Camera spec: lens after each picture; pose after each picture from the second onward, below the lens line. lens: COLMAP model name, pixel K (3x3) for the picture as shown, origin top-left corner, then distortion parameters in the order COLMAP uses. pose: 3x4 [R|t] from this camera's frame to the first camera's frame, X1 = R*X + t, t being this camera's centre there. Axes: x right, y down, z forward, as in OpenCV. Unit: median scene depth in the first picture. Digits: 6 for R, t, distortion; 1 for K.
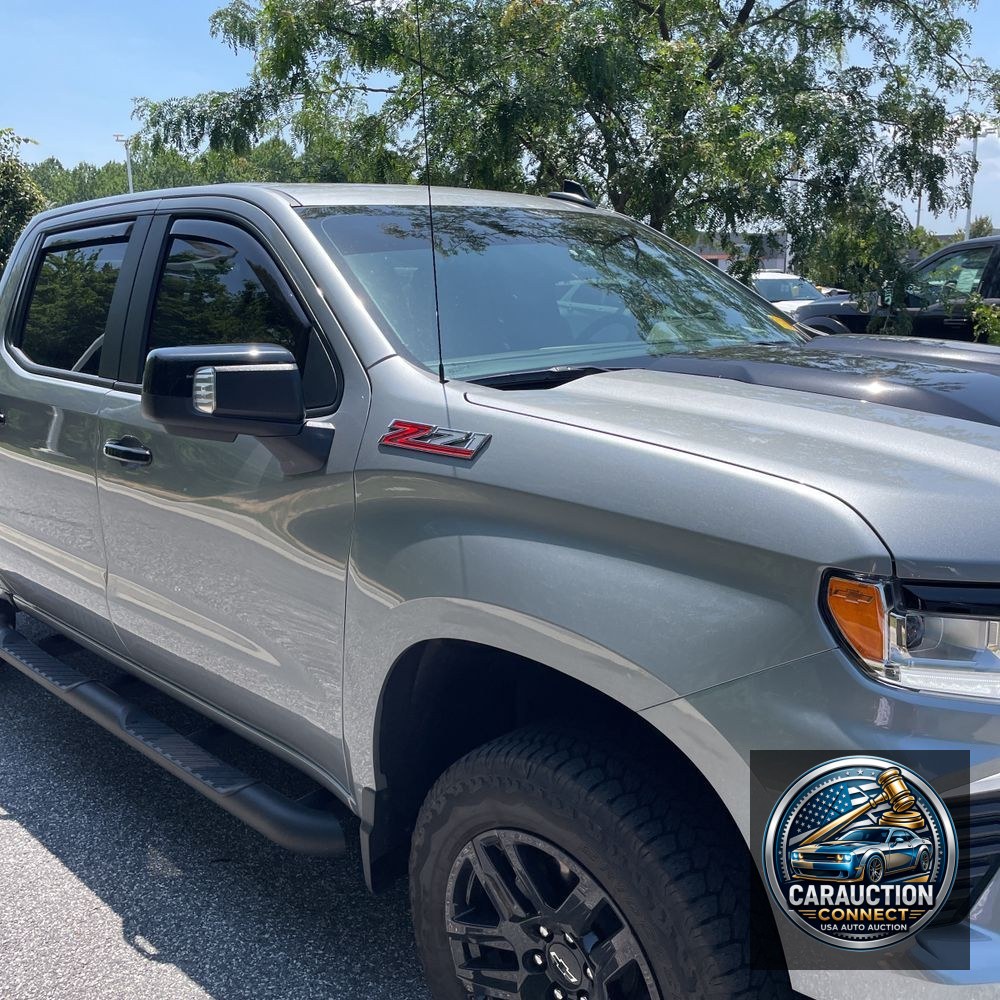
lens RADIAL K [[994.8, 0, 485.0], [0, 994.8, 489.0], [0, 0, 1]] dist [0.093425, -0.113785]
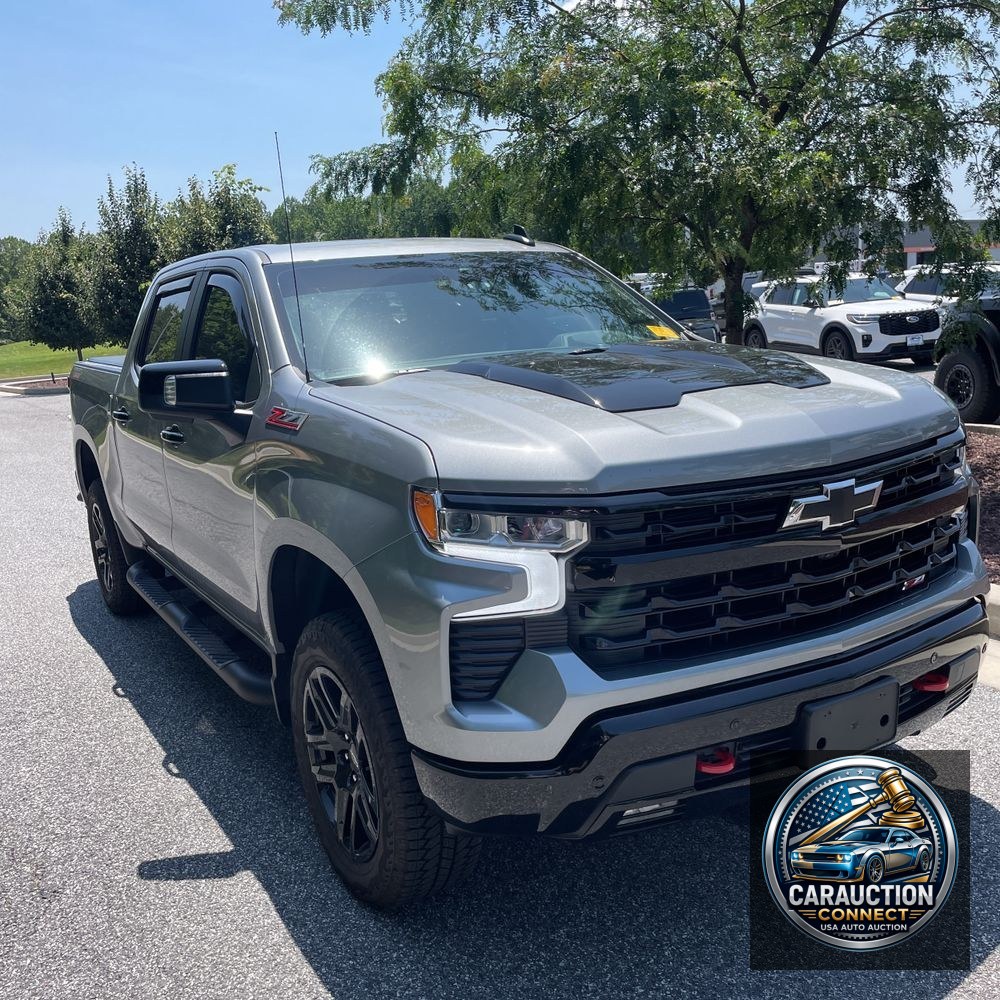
lens RADIAL K [[994.8, 0, 485.0], [0, 994.8, 489.0], [0, 0, 1]] dist [0.093425, -0.113785]
pose [[0.969832, 0.004609, -0.243732, 0.401328], [-0.006791, 0.999944, -0.008112, 0.044904], [0.243681, 0.009522, 0.969809, -0.277030]]
